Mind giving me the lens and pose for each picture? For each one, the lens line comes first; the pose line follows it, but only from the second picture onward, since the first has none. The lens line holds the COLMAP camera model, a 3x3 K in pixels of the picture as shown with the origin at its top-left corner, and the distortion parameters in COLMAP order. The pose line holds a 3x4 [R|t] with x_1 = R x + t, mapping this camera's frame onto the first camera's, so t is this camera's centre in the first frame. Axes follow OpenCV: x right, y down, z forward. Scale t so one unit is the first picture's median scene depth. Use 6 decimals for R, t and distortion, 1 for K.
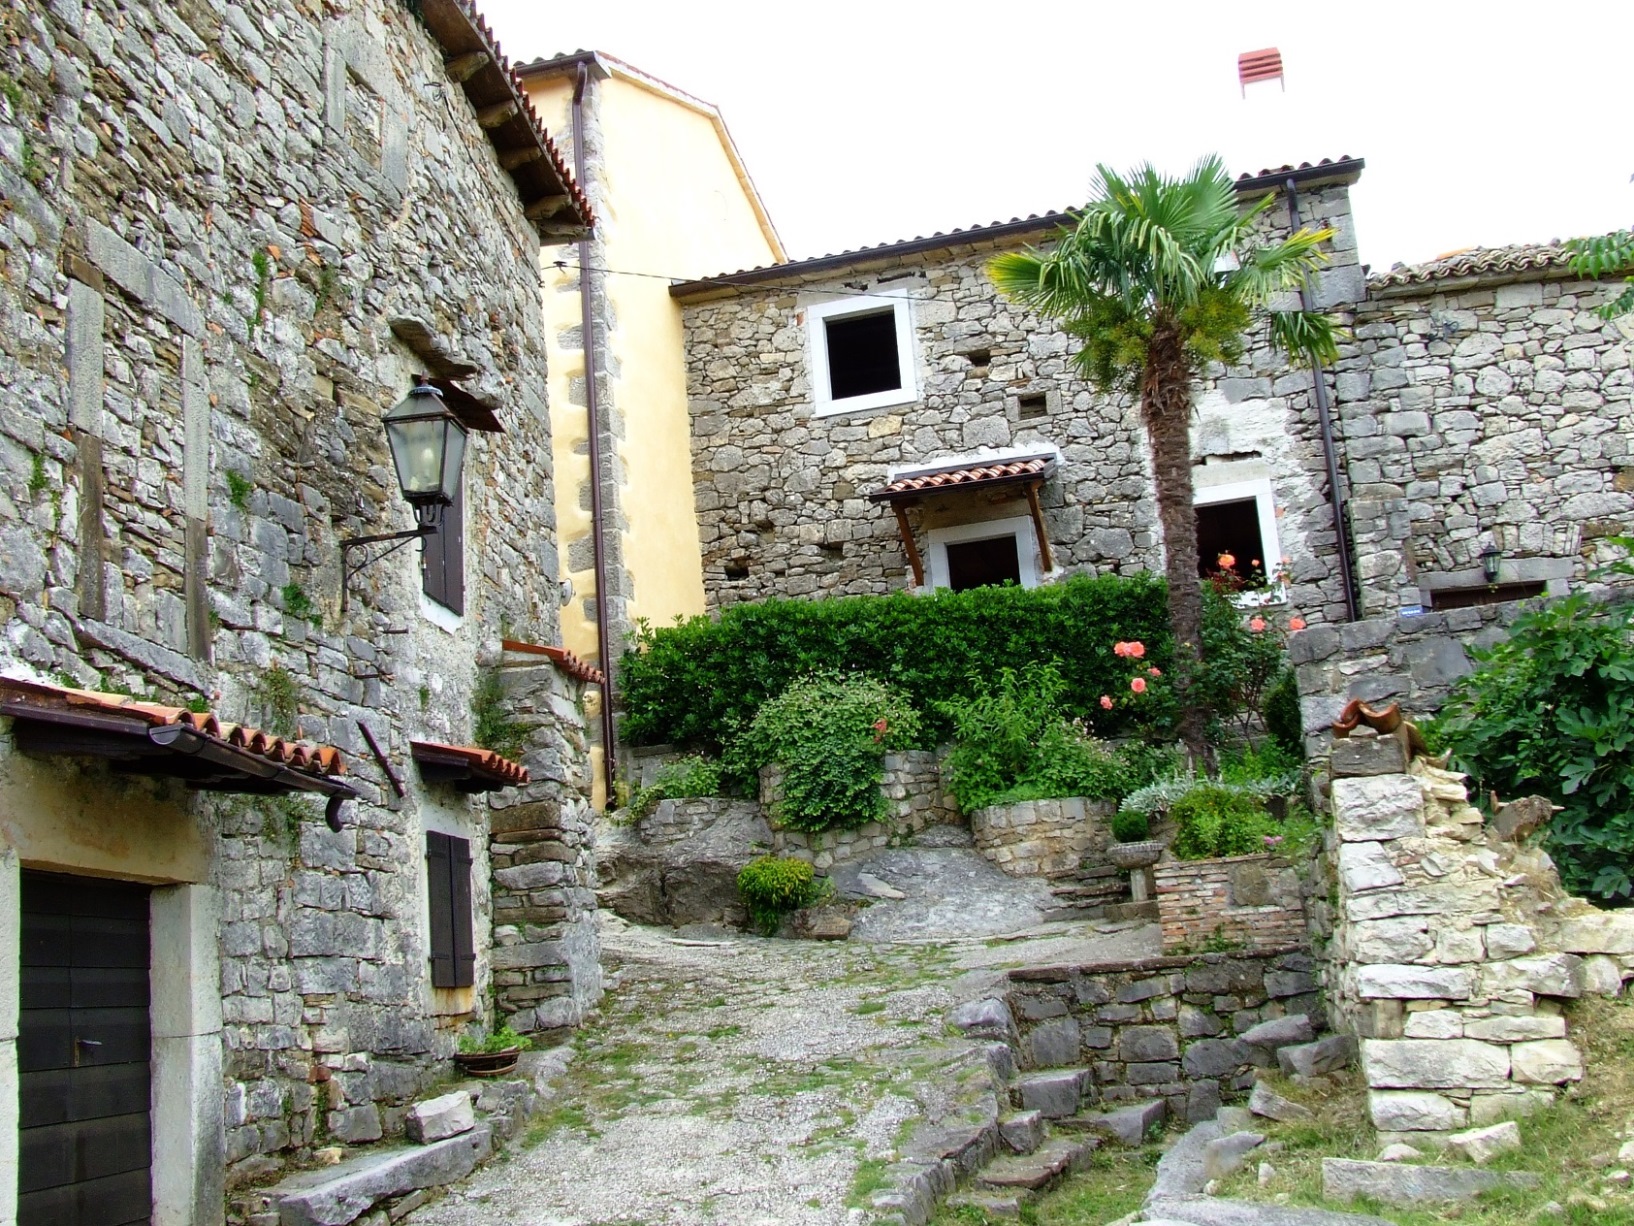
lens RADIAL K [[1787.5, 0, 817.0], [0, 1787.5, 613.0], [0, 0, 1]] dist [-0.087607, 0.109962]
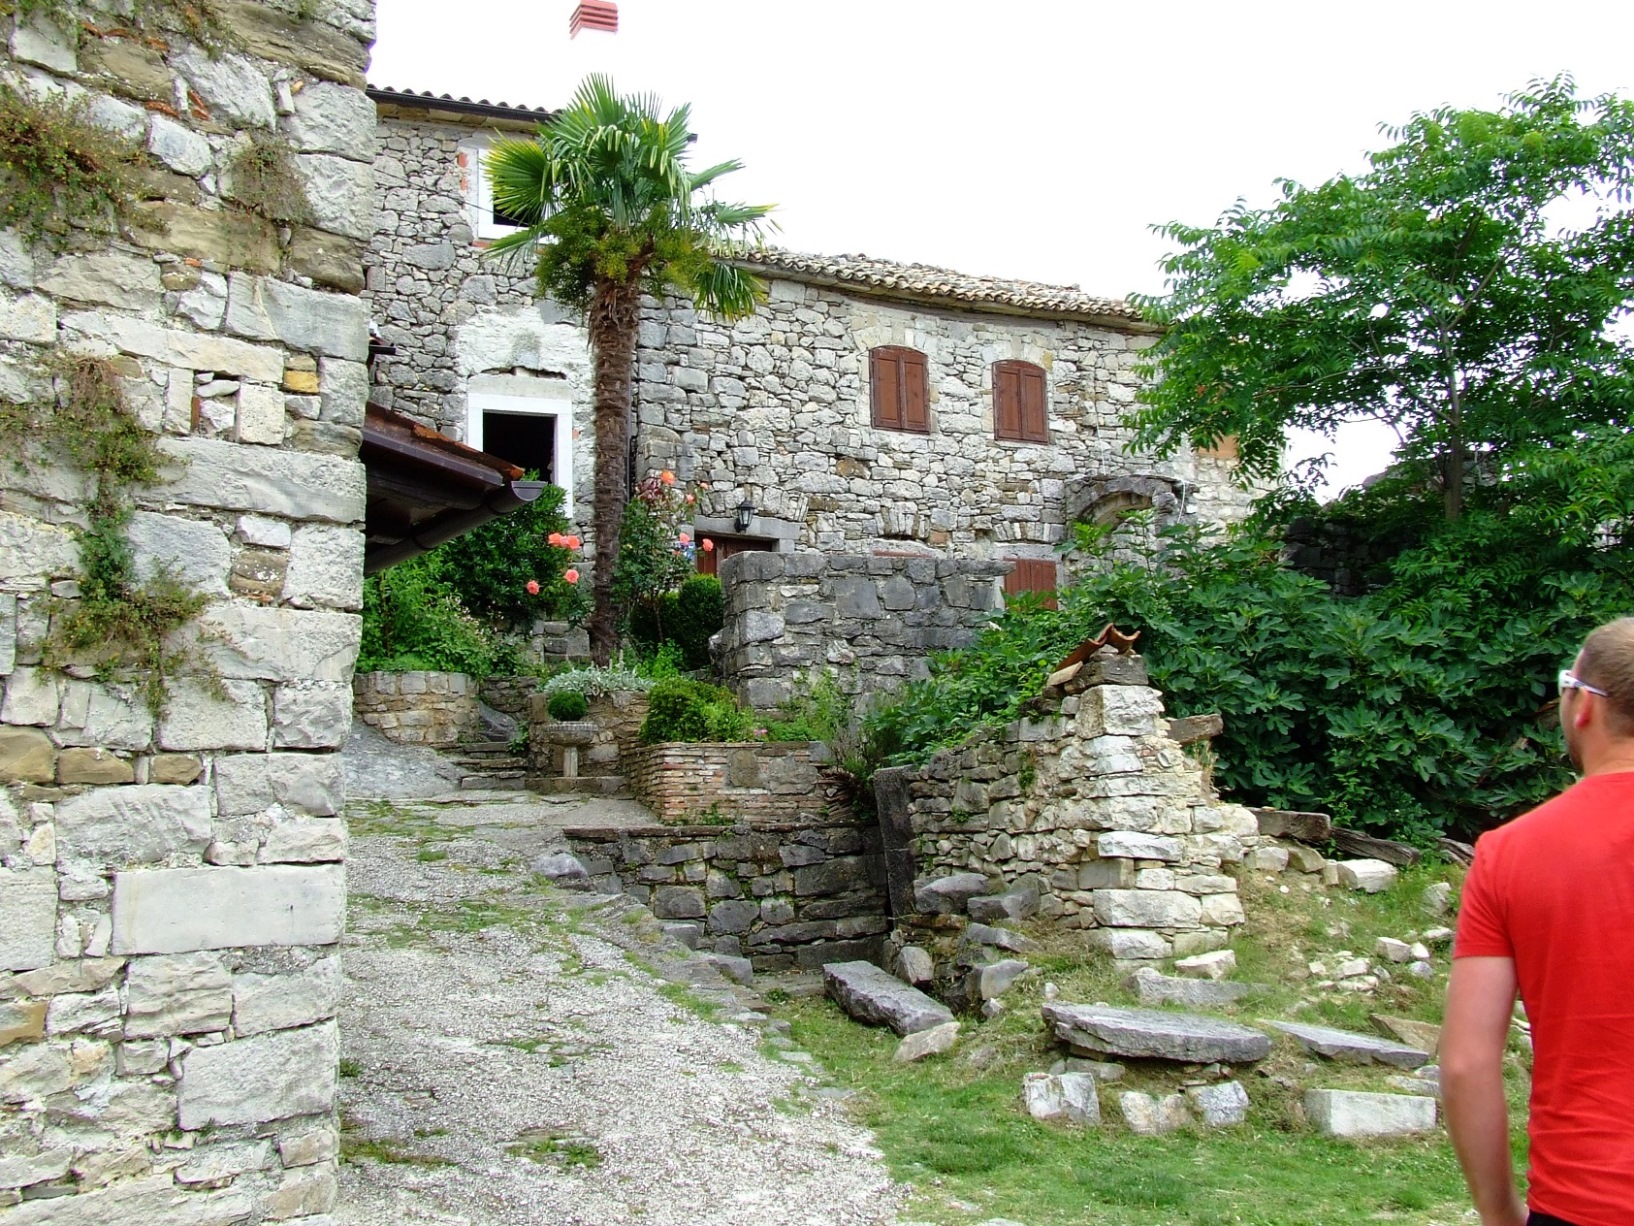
lens RADIAL K [[1787.5, 0, 817.0], [0, 1787.5, 613.0], [0, 0, 1]] dist [-0.087607, 0.109962]
pose [[0.767355, 0.140267, 0.625693, -0.297021], [-0.167586, 0.985736, -0.015453, 0.043517], [-0.618936, -0.092999, 0.779916, 0.063670]]
